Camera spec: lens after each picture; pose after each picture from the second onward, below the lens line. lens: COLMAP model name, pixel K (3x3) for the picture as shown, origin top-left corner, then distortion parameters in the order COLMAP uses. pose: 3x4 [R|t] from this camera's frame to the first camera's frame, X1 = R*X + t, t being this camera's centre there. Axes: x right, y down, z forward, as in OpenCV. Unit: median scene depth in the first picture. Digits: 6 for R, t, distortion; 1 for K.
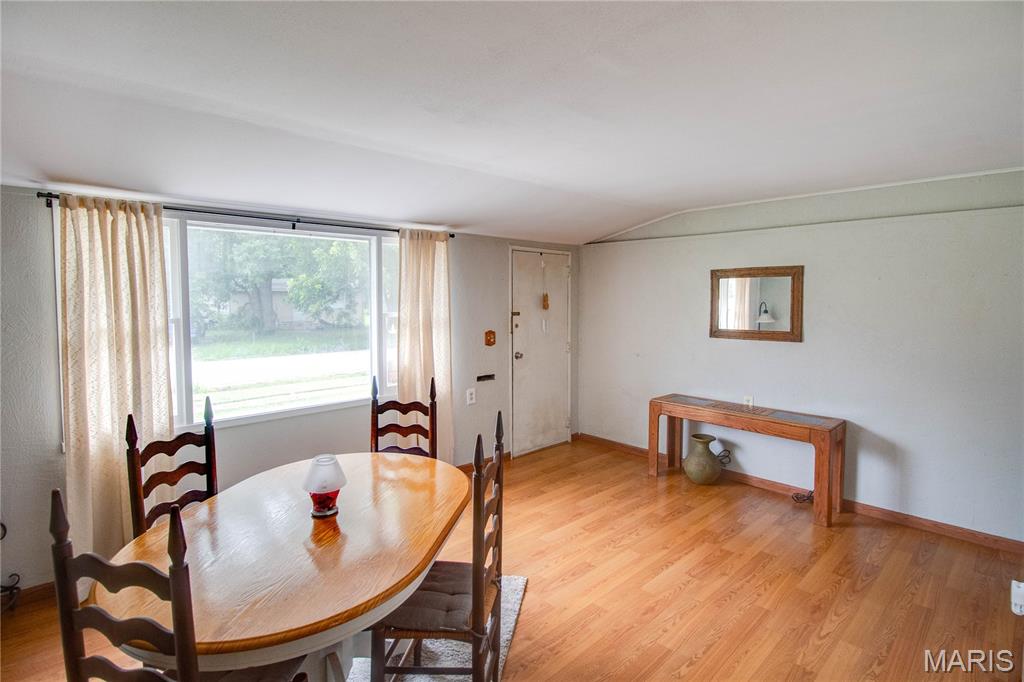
lens RADIAL K [[504.5, 0, 519.5], [0, 504.5, 321.4], [0, 0, 1]] dist [-0.004596, -0.000926]
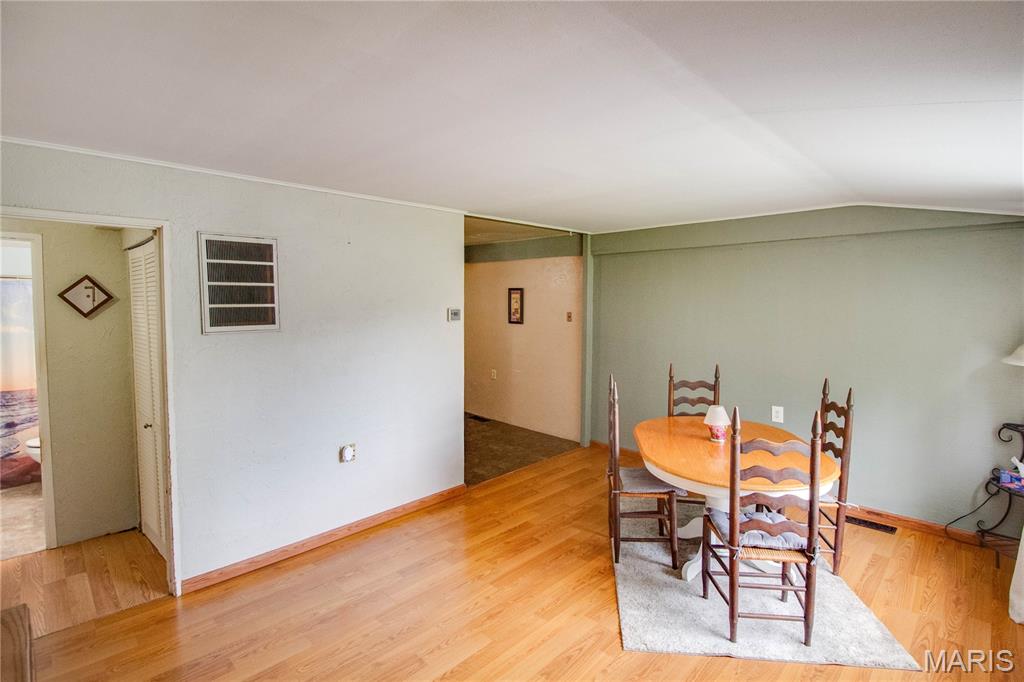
lens RADIAL K [[490.0, 0, 515.8], [0, 490.0, 324.1], [0, 0, 1]] dist [0.003738, -0.015194]
pose [[-0.999723, 0.000292, -0.023553, 0.243985], [-0.002120, 0.994749, 0.102320, -0.124721], [0.023459, 0.102341, -0.994473, 2.002704]]
